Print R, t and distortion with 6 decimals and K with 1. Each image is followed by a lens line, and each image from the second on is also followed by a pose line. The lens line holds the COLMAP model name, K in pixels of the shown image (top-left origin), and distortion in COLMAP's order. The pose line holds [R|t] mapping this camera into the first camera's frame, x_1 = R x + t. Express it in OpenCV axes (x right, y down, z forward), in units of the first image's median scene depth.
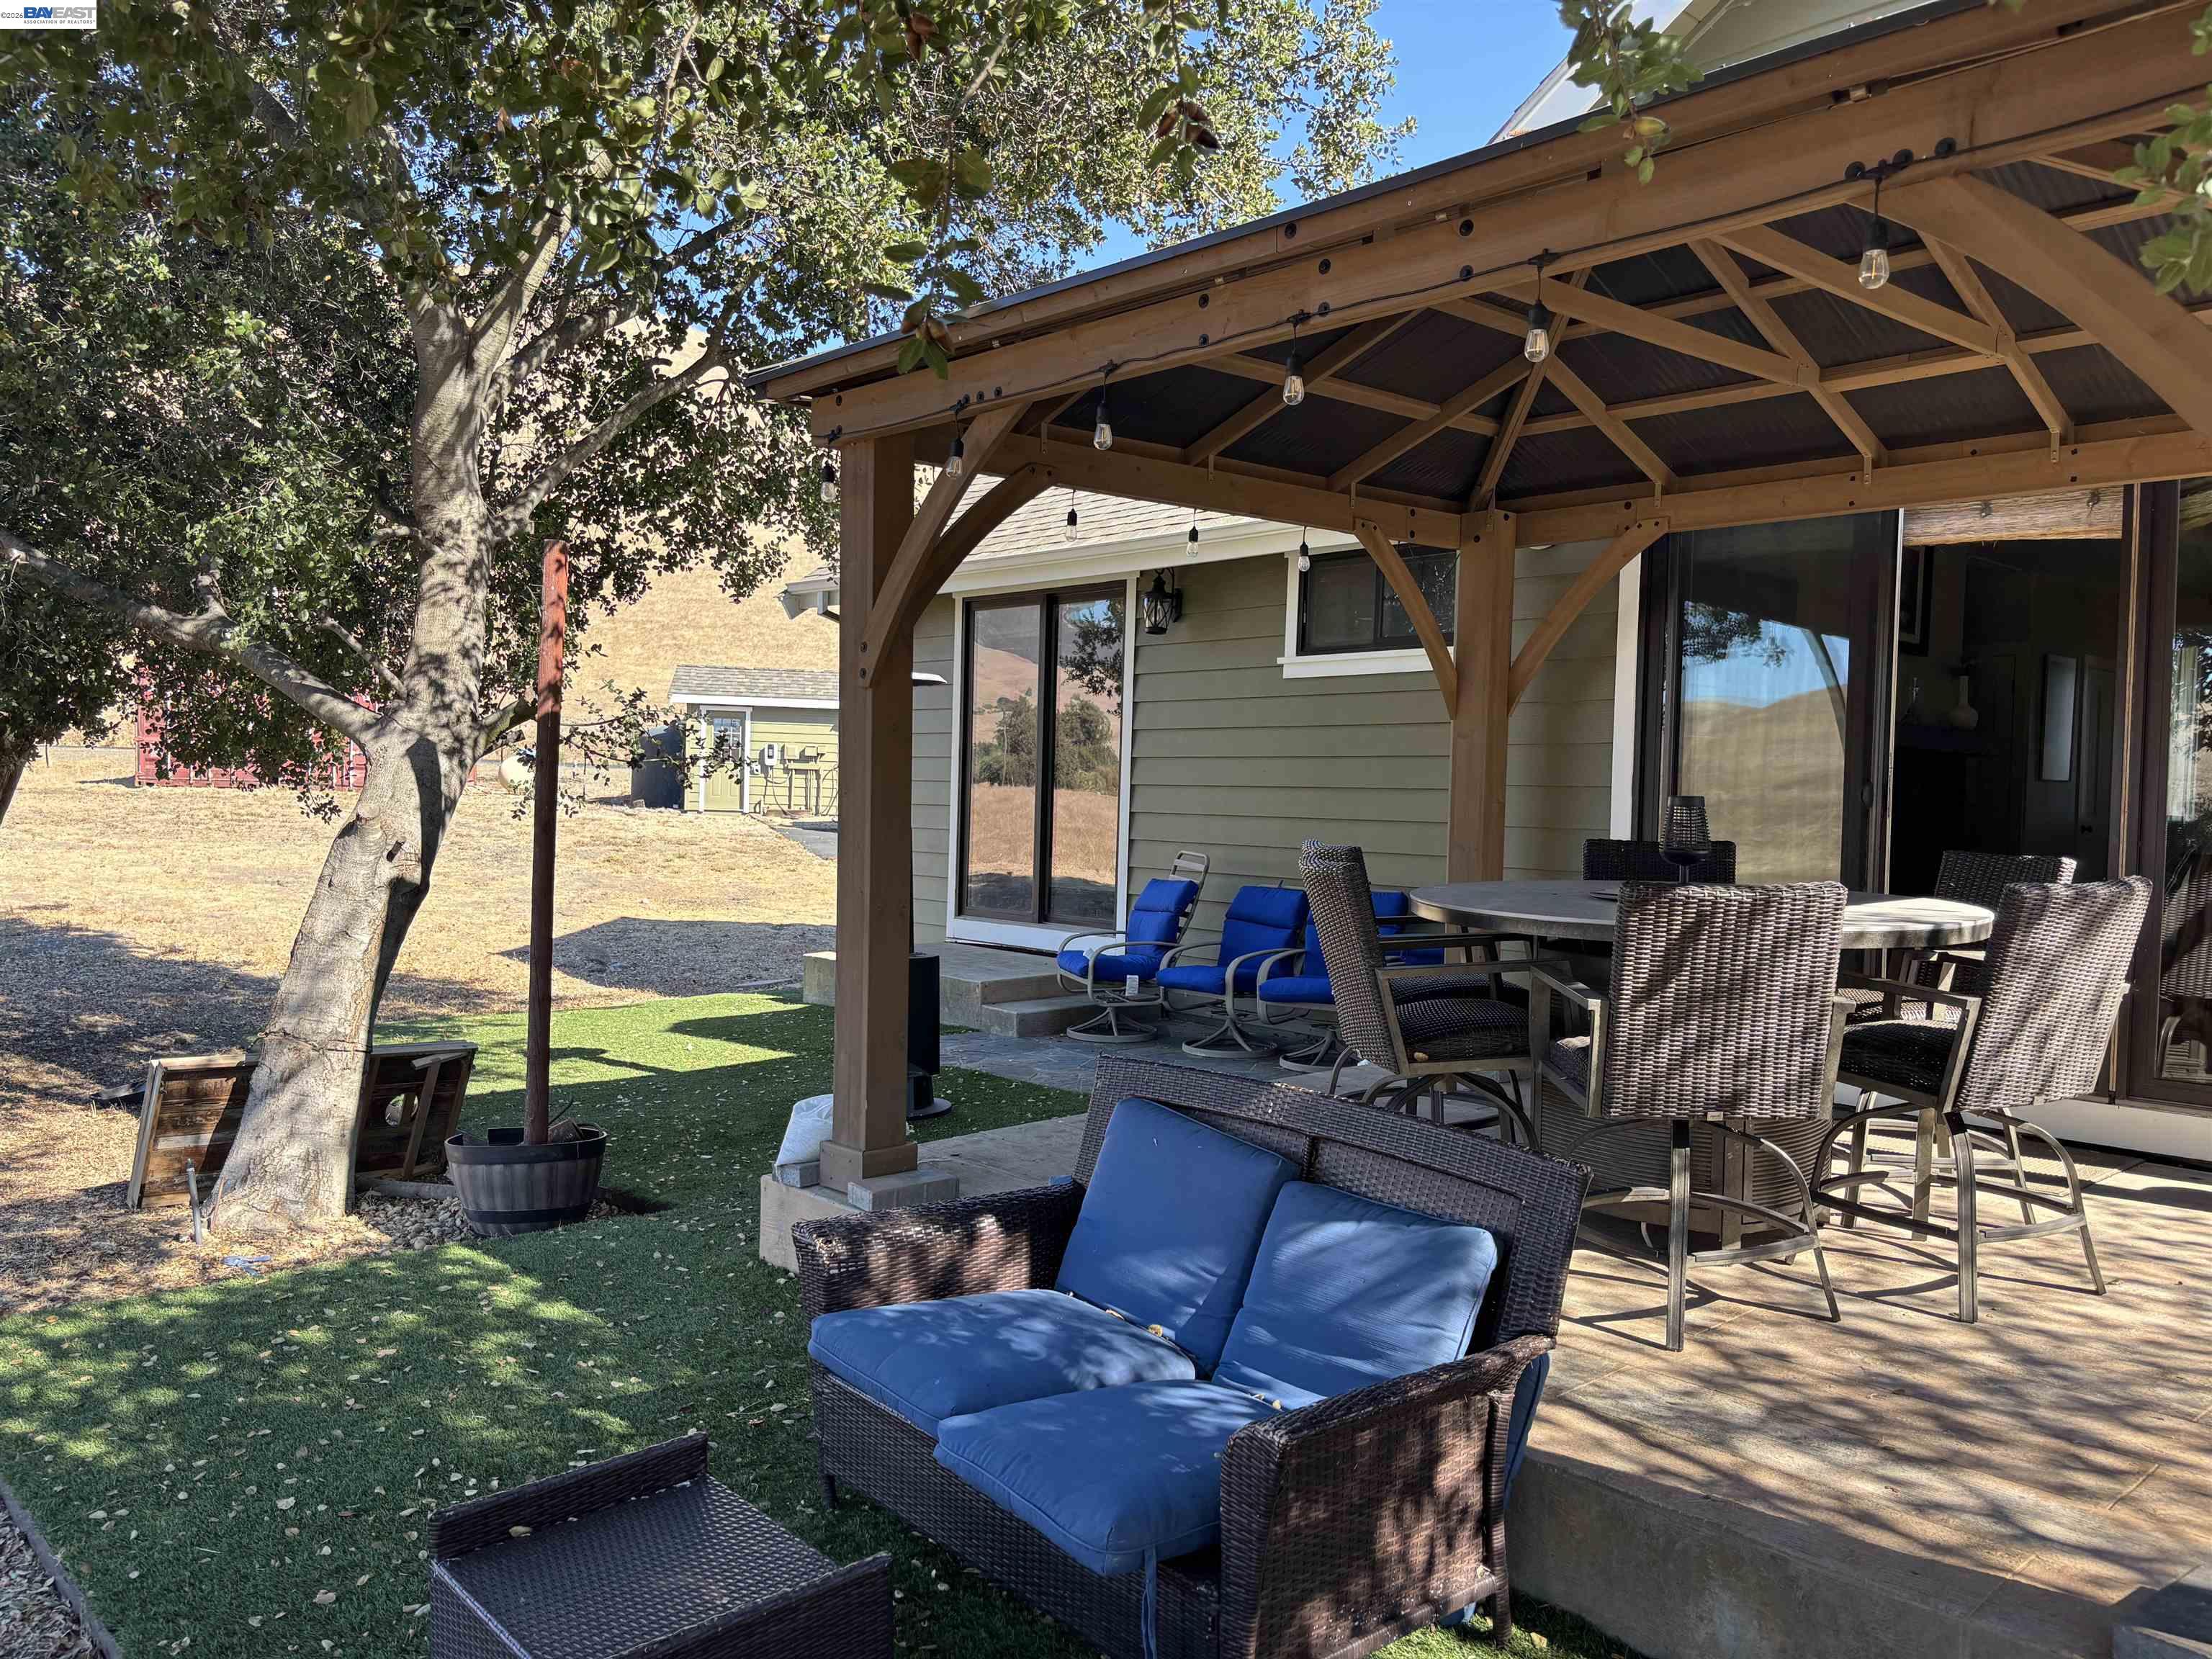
lens RADIAL K [[1669.9, 0, 1096.3], [0, 1669.9, 837.5], [0, 0, 1]] dist [0.059444, -0.073512]
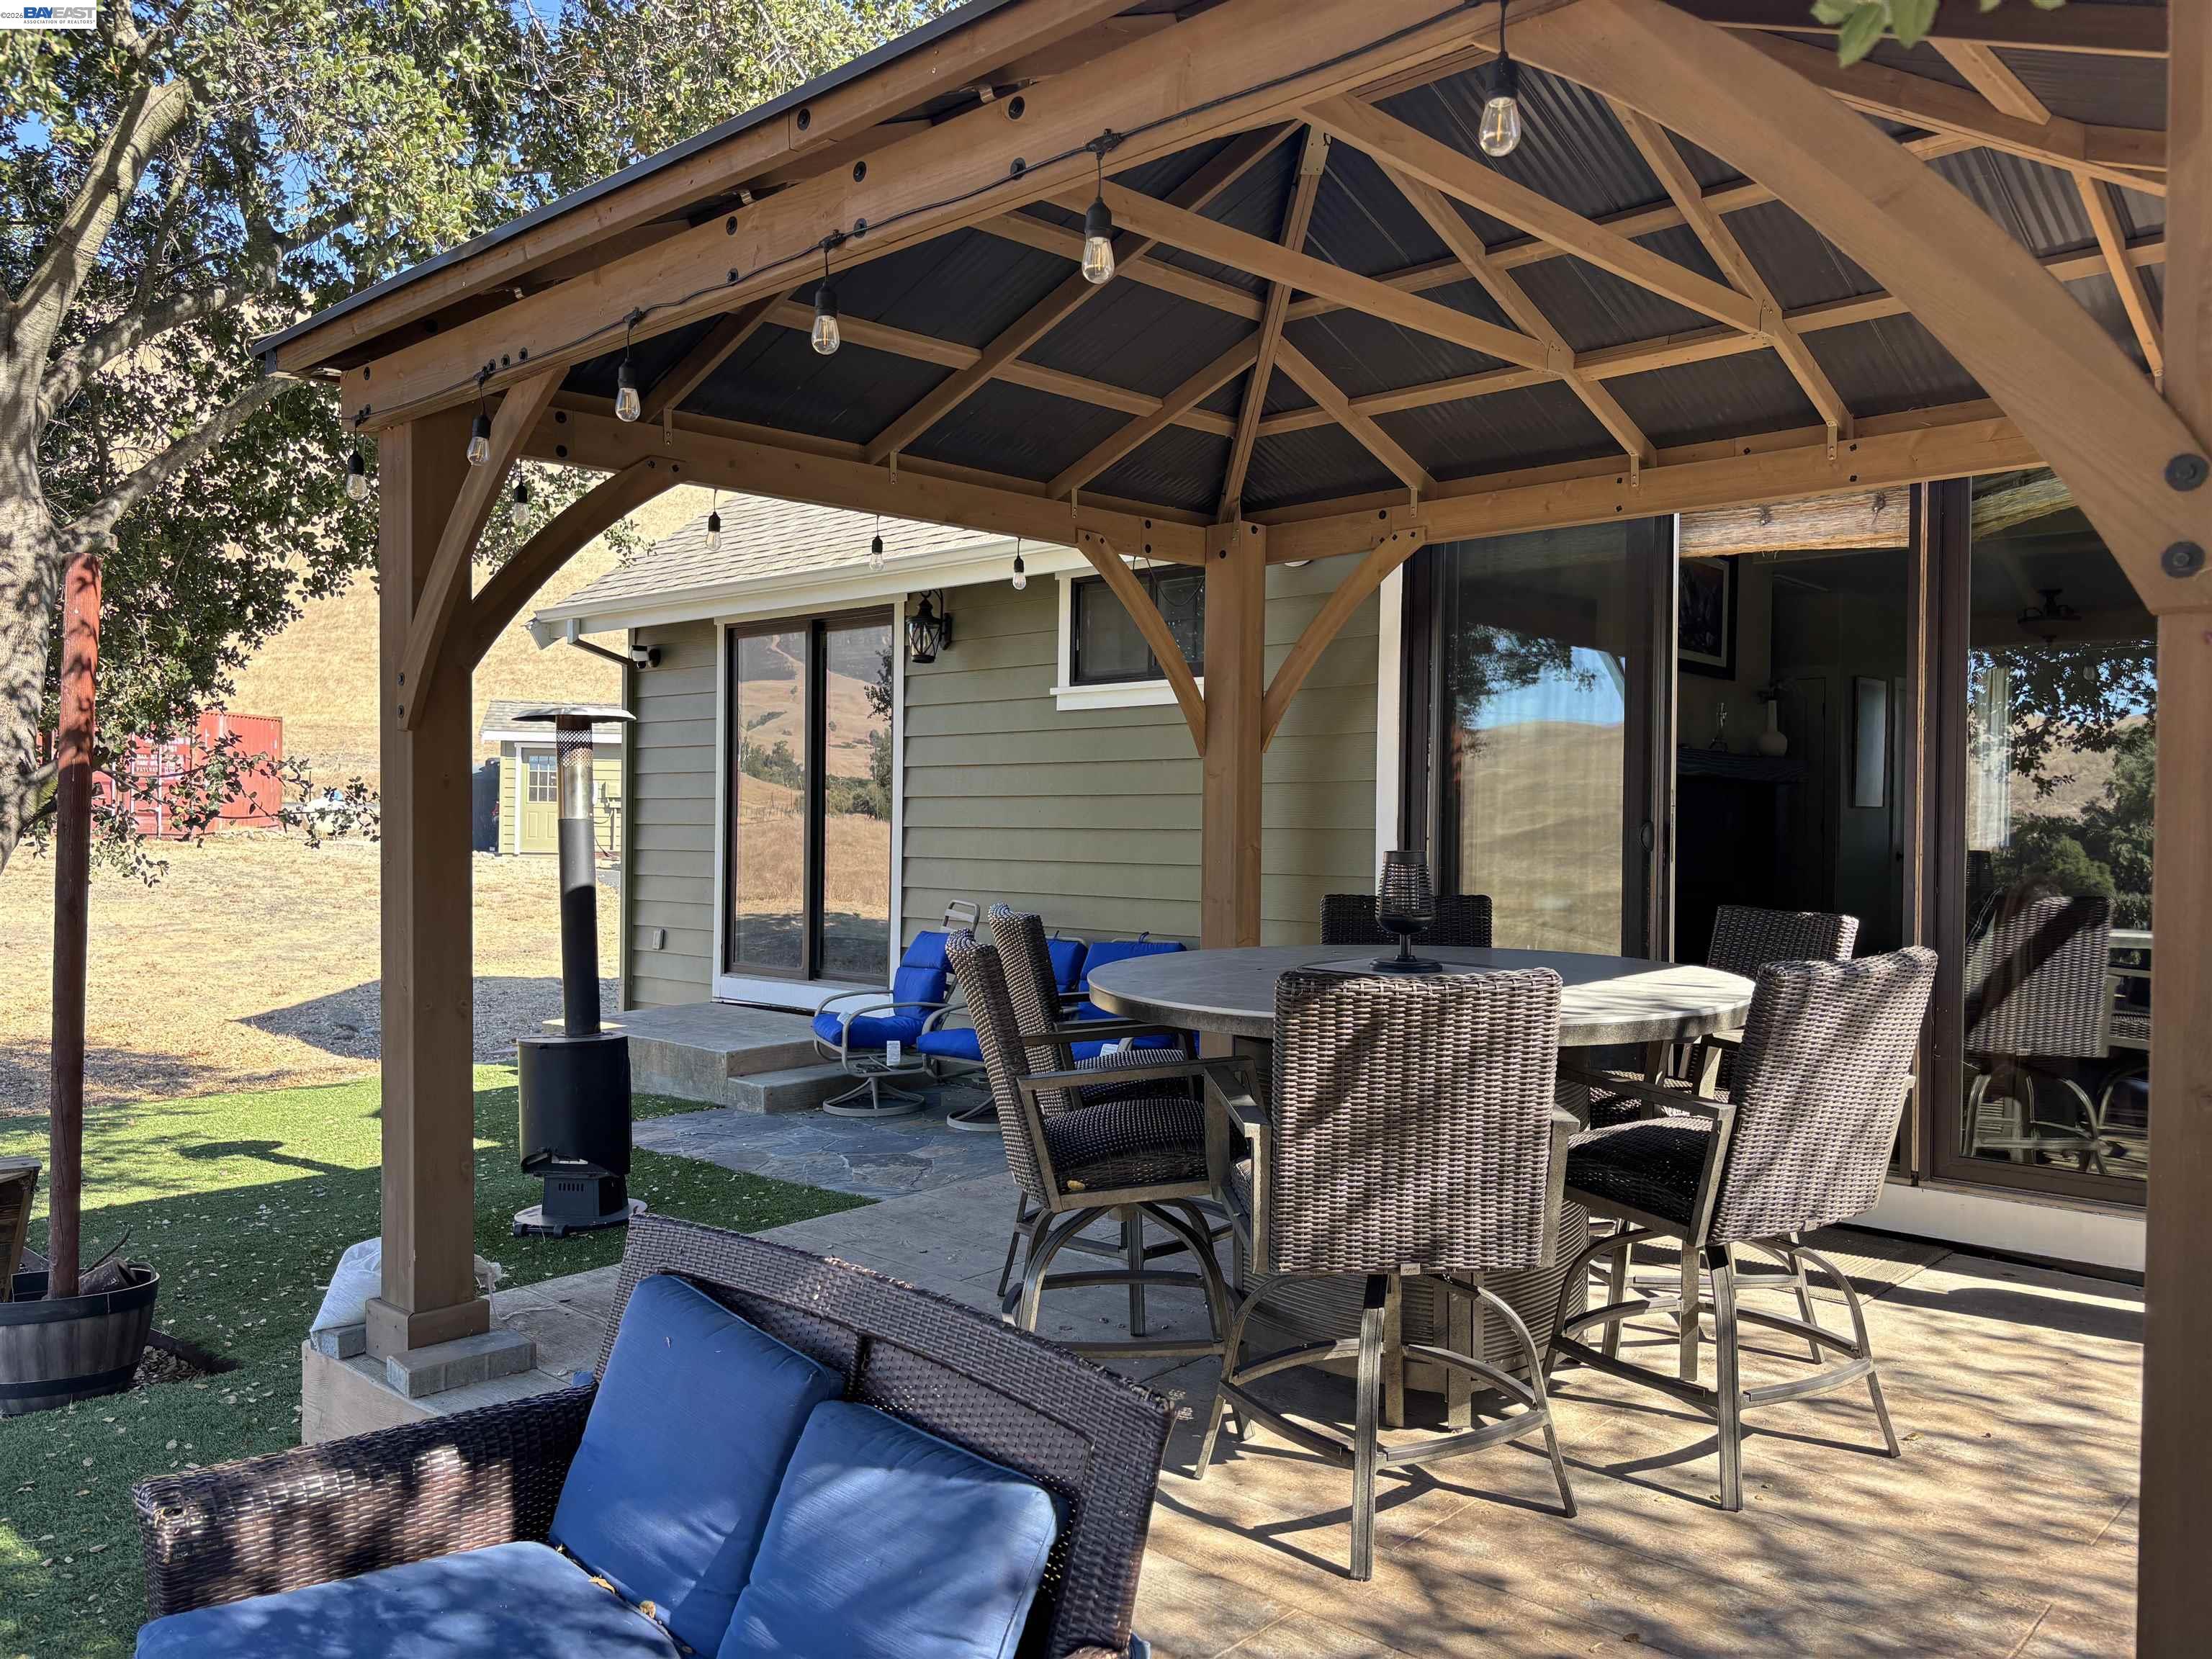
lens RADIAL K [[1669.9, 0, 1096.3], [0, 1669.9, 837.5], [0, 0, 1]] dist [0.059444, -0.073512]
pose [[0.996884, -0.016891, 0.077055, 0.121093], [0.018295, 0.999678, -0.017555, -0.017531], [-0.076734, 0.018910, 0.996872, 0.167023]]
